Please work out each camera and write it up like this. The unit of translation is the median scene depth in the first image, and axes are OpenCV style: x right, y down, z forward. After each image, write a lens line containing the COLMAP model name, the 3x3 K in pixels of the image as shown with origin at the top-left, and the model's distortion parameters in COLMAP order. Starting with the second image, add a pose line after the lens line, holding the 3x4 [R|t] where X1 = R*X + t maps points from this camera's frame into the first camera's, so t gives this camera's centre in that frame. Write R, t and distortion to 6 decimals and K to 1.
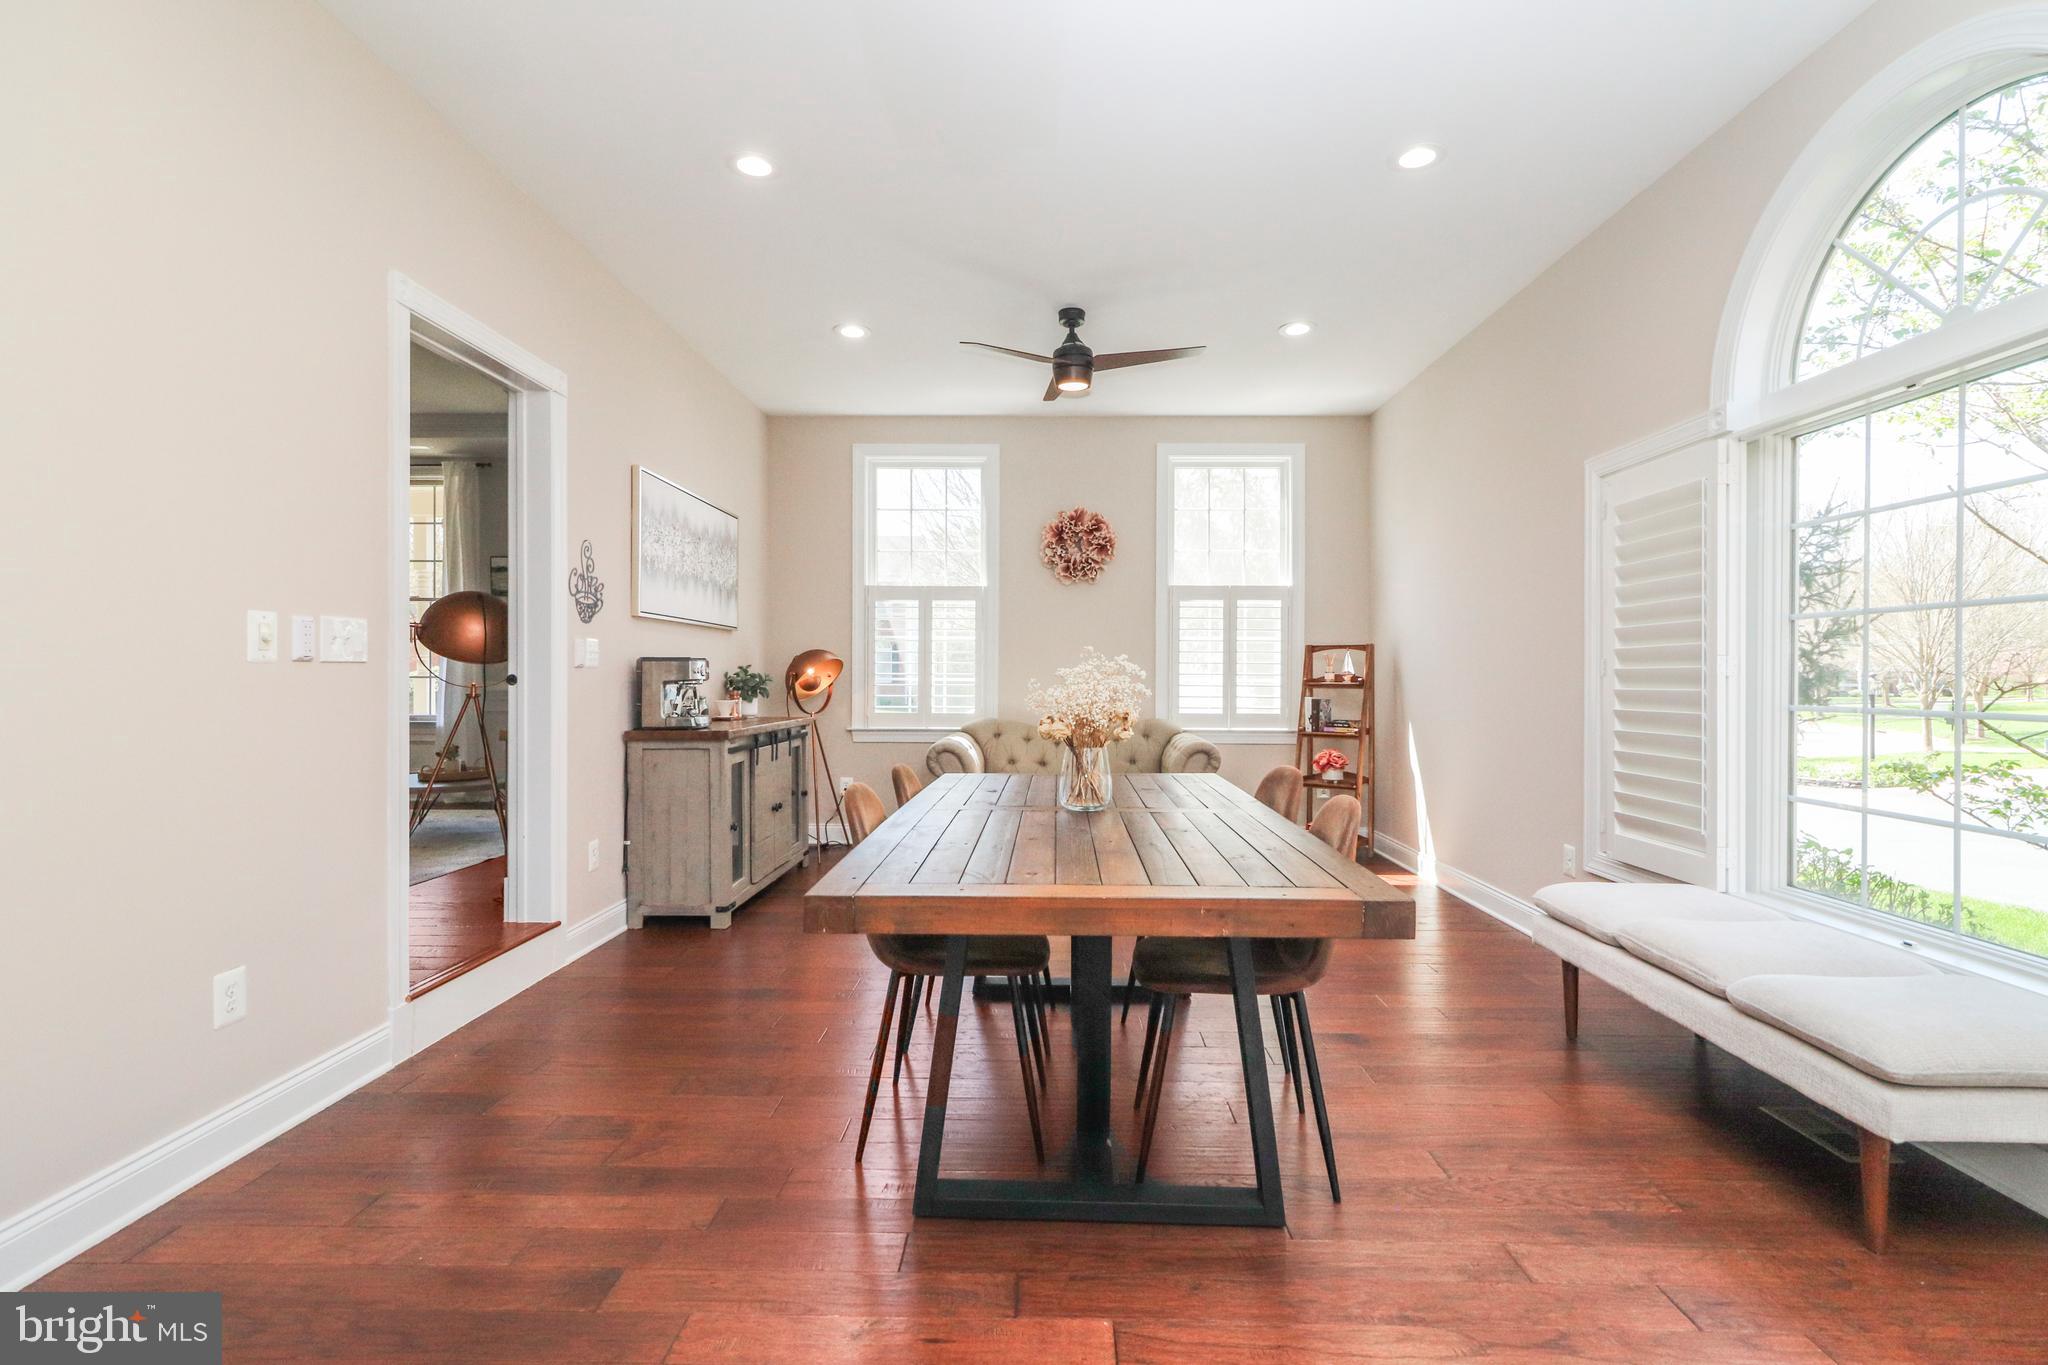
lens RADIAL K [[951.6, 0, 1037.9], [0, 951.6, 679.6], [0, 0, 1]] dist [0.002375, 0.000998]
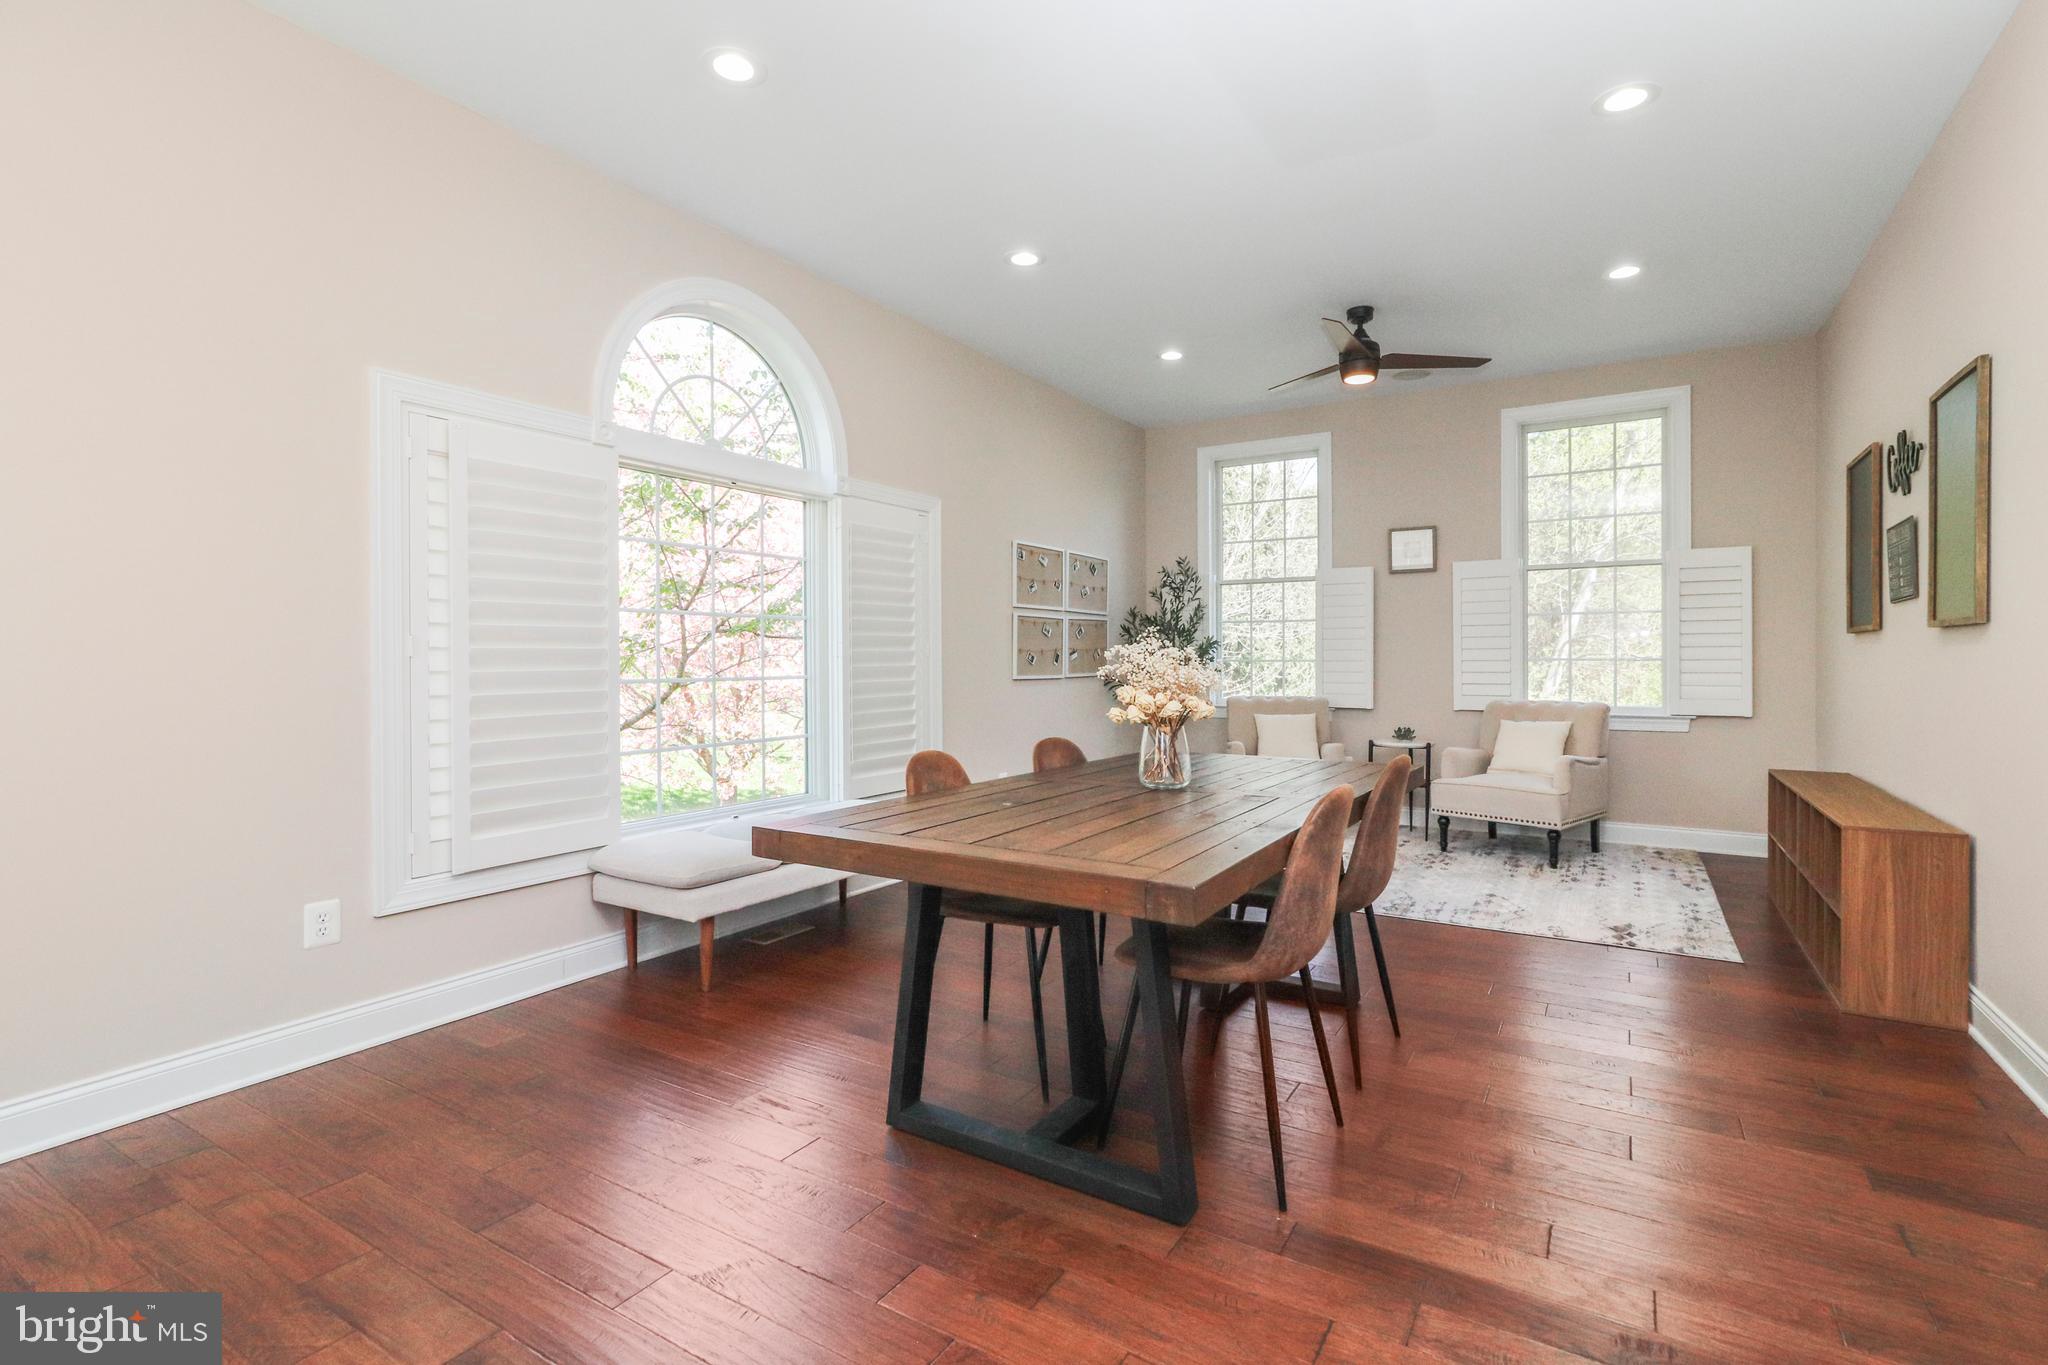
lens RADIAL K [[966.6, 0, 1039.9], [0, 966.6, 654.7], [0, 0, 1]] dist [0.004509, 0.001062]
pose [[-0.865067, -0.000651, 0.501656, -0.147470], [-0.000167, 0.999999, 0.001010, -0.002792], [-0.501657, 0.000790, -0.865067, 0.826026]]
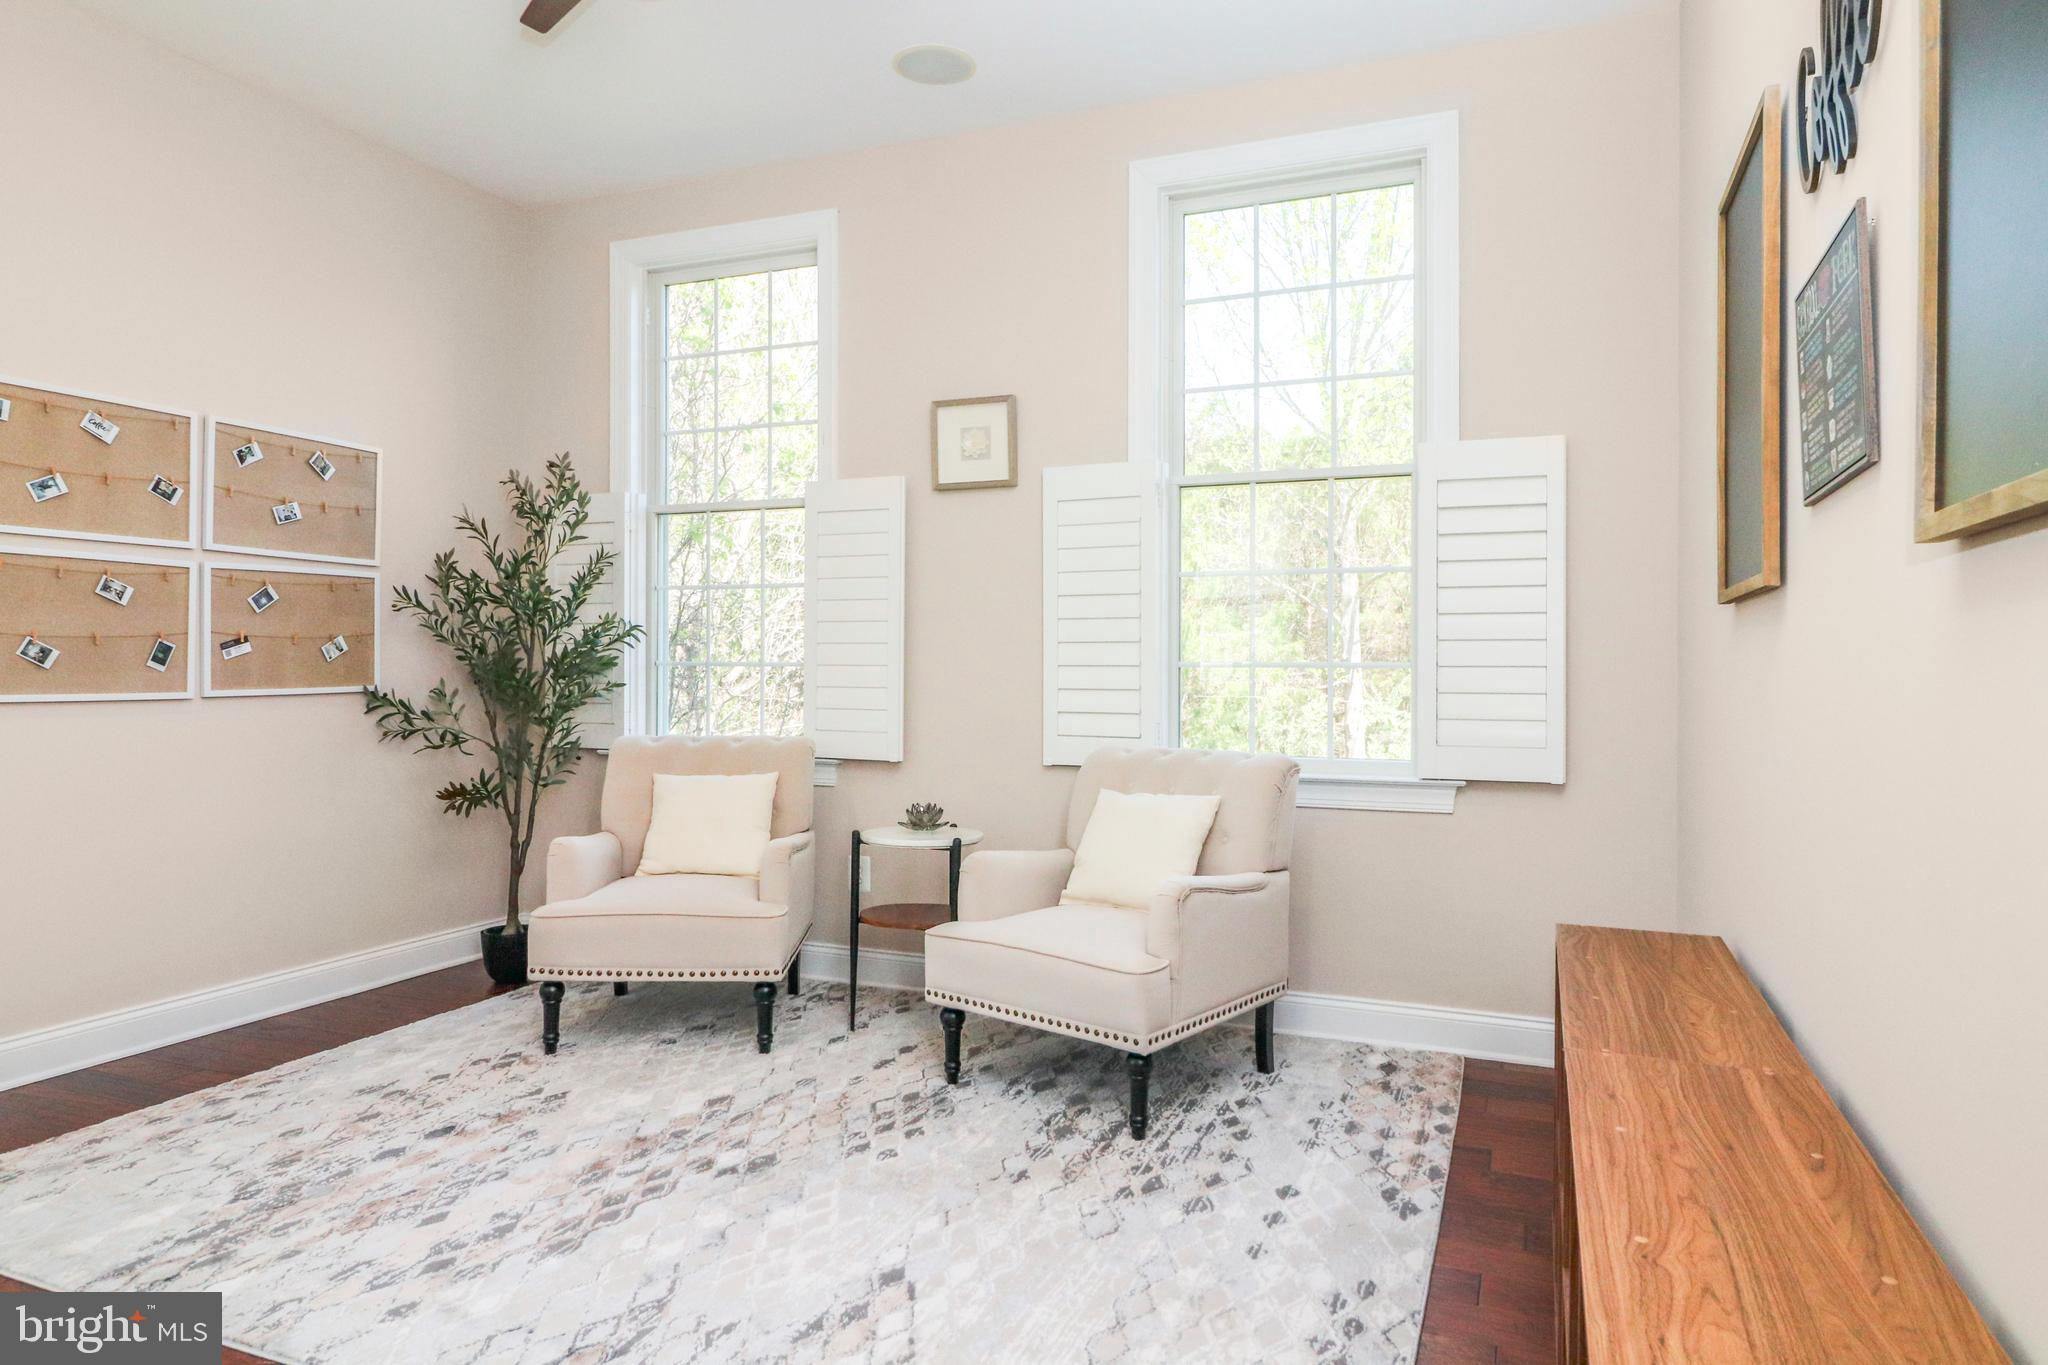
lens RADIAL K [[1267.5, 0, 1034.5], [0, 1267.5, 658.1], [0, 0, 1]] dist [-0.002823, -0.001183]
pose [[-0.934374, -0.007389, 0.356217, -0.242397], [-0.007497, 0.999971, 0.001076, -0.000304], [-0.356215, -0.001665, -0.934403, 0.363588]]
